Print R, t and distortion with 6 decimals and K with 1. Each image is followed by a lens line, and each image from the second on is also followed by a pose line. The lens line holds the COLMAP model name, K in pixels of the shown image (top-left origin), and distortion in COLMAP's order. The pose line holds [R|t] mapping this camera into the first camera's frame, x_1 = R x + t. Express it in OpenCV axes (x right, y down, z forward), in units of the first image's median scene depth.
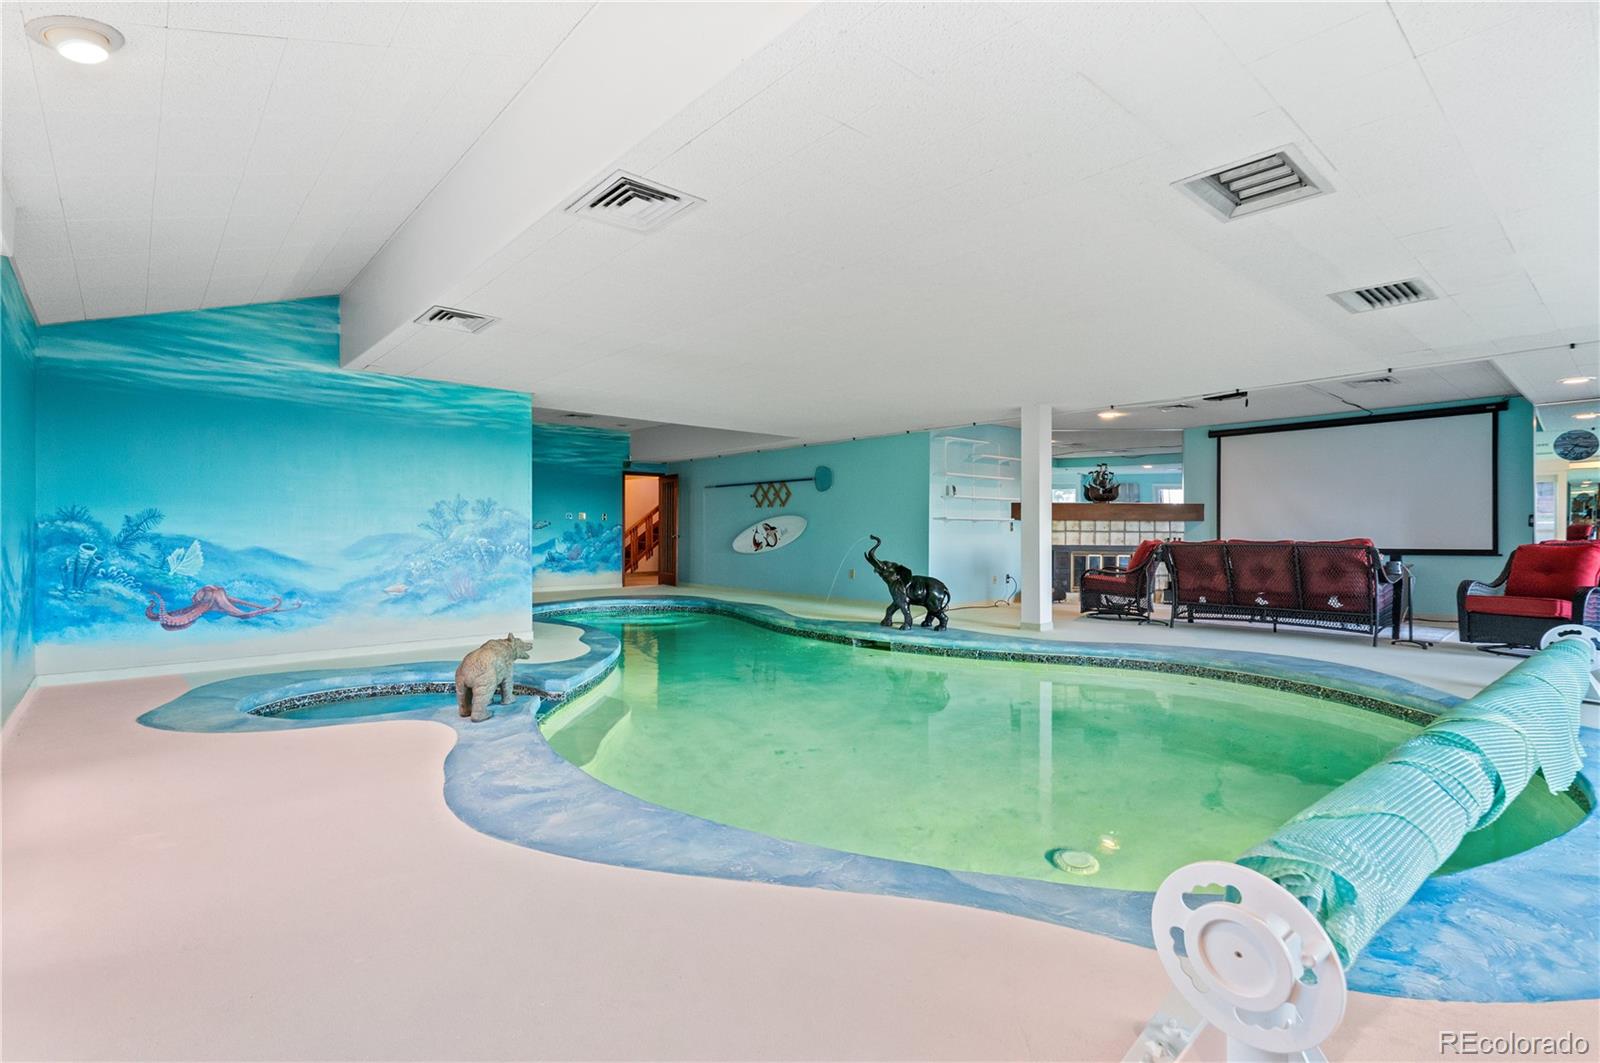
lens RADIAL K [[737.1, 0, 797.4], [0, 737.1, 527.4], [0, 0, 1]] dist [0.002273, 0.000753]
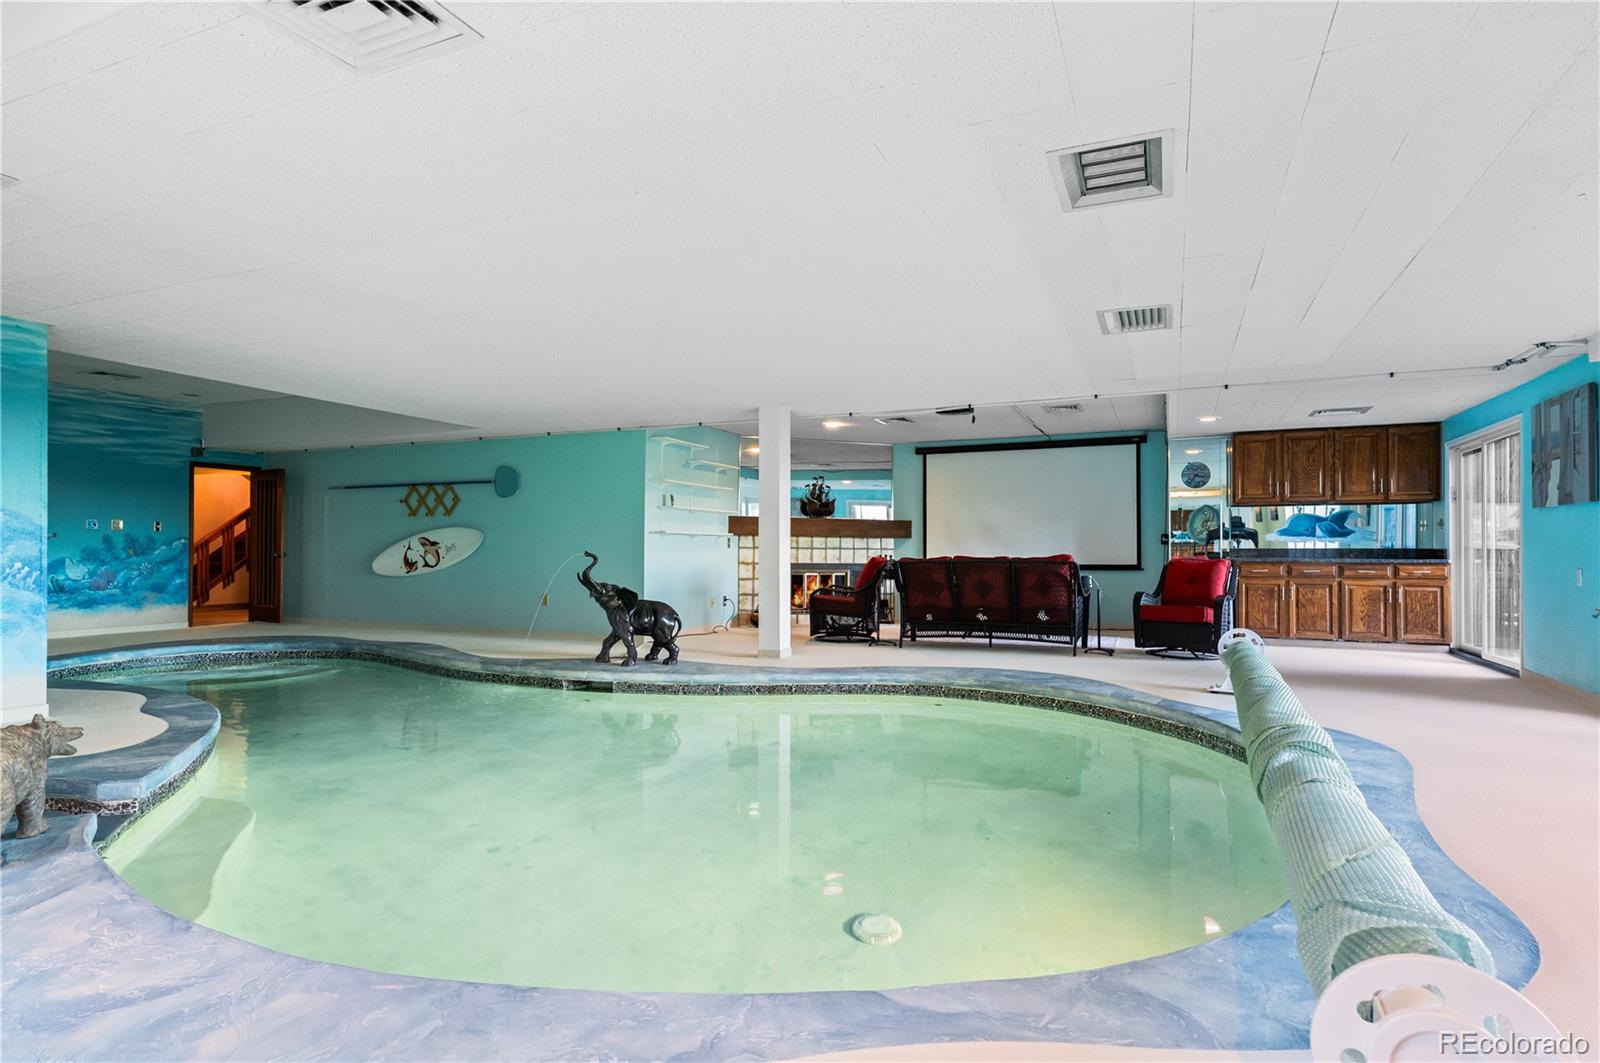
lens RADIAL K [[822.6, 0, 805.7], [0, 822.6, 543.7], [0, 0, 1]] dist [0.011899, 0.000926]
pose [[0.908460, 0.004054, 0.417952, -0.064017], [-0.003241, 0.999991, -0.002656, 0.003817], [-0.417959, 0.001058, 0.908465, 0.080056]]
